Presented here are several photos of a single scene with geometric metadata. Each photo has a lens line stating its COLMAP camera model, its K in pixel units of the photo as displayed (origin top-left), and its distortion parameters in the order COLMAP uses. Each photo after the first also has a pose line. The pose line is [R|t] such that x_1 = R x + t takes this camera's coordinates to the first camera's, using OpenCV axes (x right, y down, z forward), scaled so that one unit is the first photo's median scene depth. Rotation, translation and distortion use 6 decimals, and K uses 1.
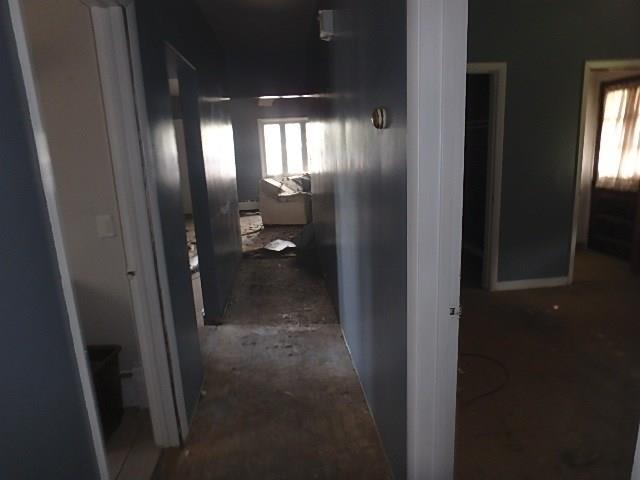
lens RADIAL K [[414.5, 0, 320.0], [0, 414.5, 240.0], [0, 0, 1]] dist [-0.000996, -0.017841]
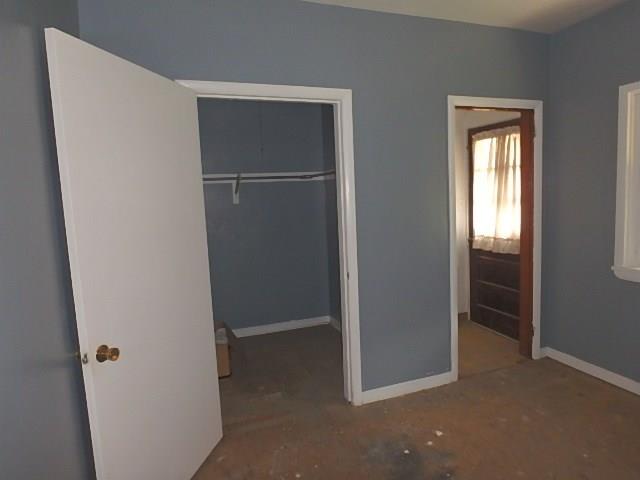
lens RADIAL K [[414.5, 0, 320.0], [0, 414.5, 240.0], [0, 0, 1]] dist [-0.000996, -0.017841]
pose [[0.972433, -0.024850, 0.231855, 0.167242], [0.052985, 0.991844, -0.115924, -0.063758], [-0.227083, 0.125013, 0.965818, 0.250176]]
